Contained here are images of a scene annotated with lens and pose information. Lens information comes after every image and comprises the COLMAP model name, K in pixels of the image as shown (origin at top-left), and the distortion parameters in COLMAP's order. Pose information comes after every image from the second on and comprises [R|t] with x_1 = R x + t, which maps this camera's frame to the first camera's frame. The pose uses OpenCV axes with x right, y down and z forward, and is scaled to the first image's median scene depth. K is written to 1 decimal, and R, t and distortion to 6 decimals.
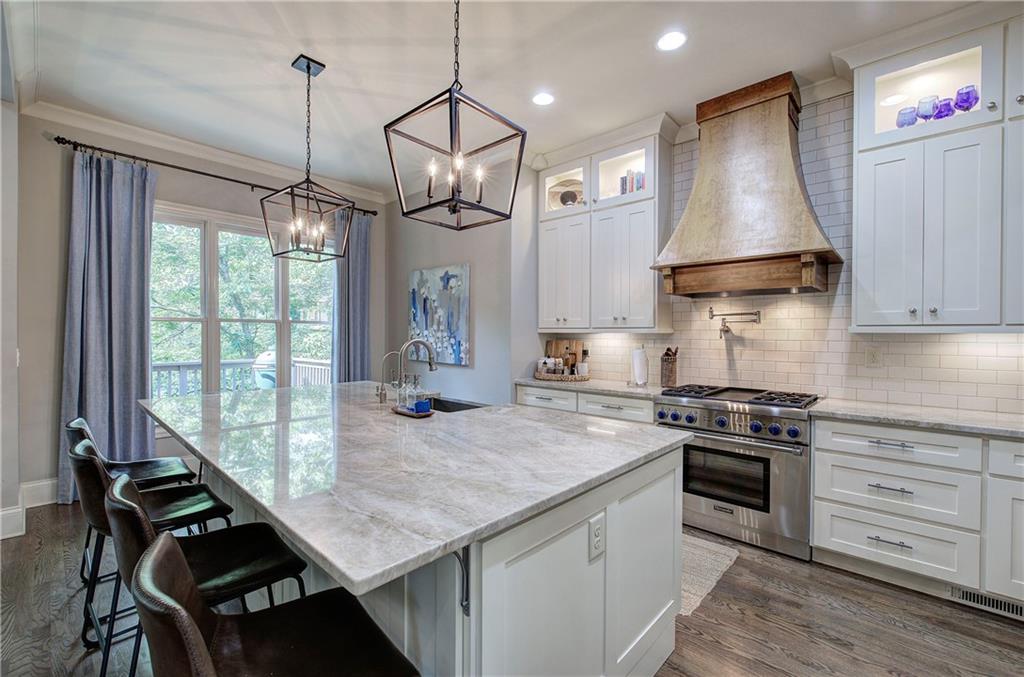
lens RADIAL K [[429.9, 0, 515.7], [0, 429.9, 336.3], [0, 0, 1]] dist [-0.006659, 0.001165]
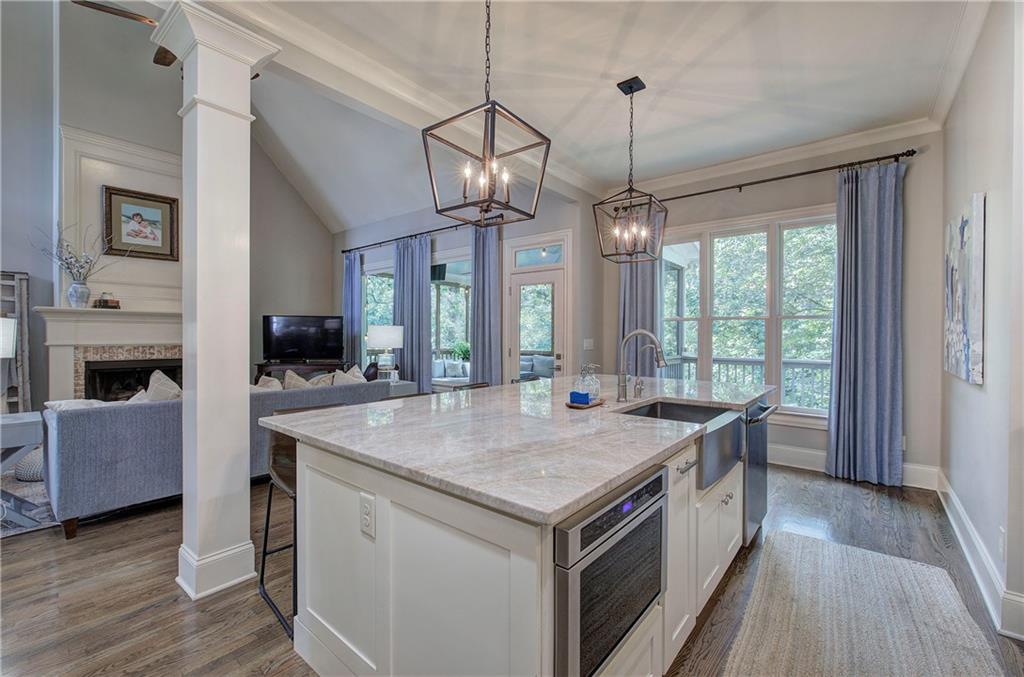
lens RADIAL K [[429.9, 0, 512.7], [0, 429.9, 336.8], [0, 0, 1]] dist [-0.006659, 0.001165]
pose [[0.052451, 0.002853, -0.998619, 0.394495], [-0.008854, 0.999958, 0.002392, 0.011830], [0.998584, 0.008716, 0.052474, 0.413459]]
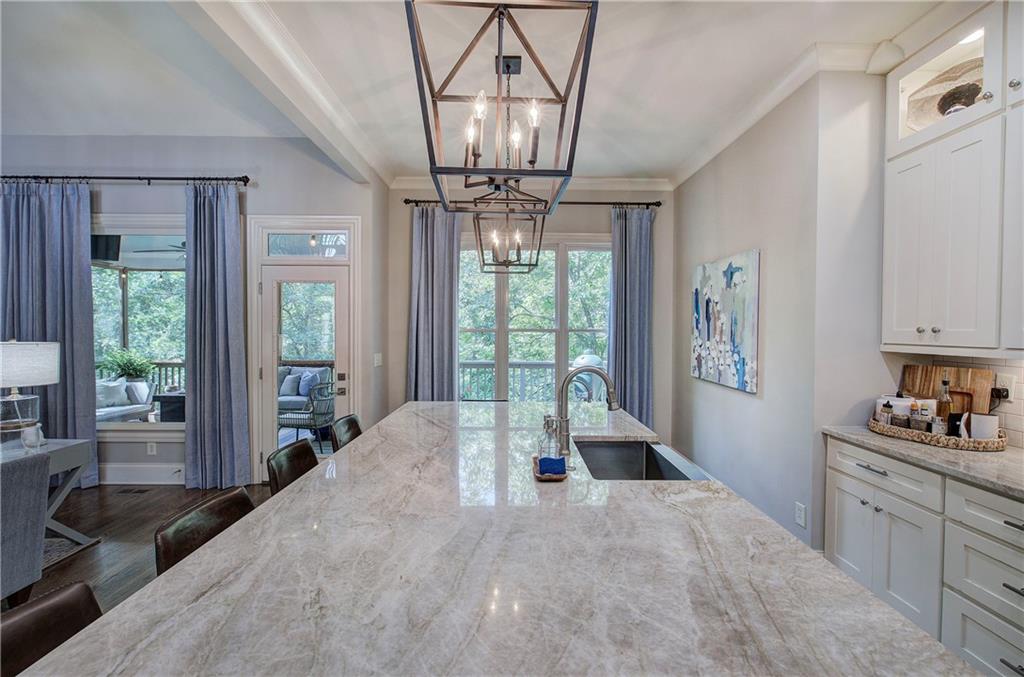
lens RADIAL K [[429.9, 0, 513.6], [0, 429.9, 339.6], [0, 0, 1]] dist [-0.006659, 0.001165]
pose [[0.681085, 0.016461, -0.732019, 0.140005], [-0.005377, 0.999833, 0.017480, -0.032310], [0.732184, -0.007969, 0.681060, 0.237796]]
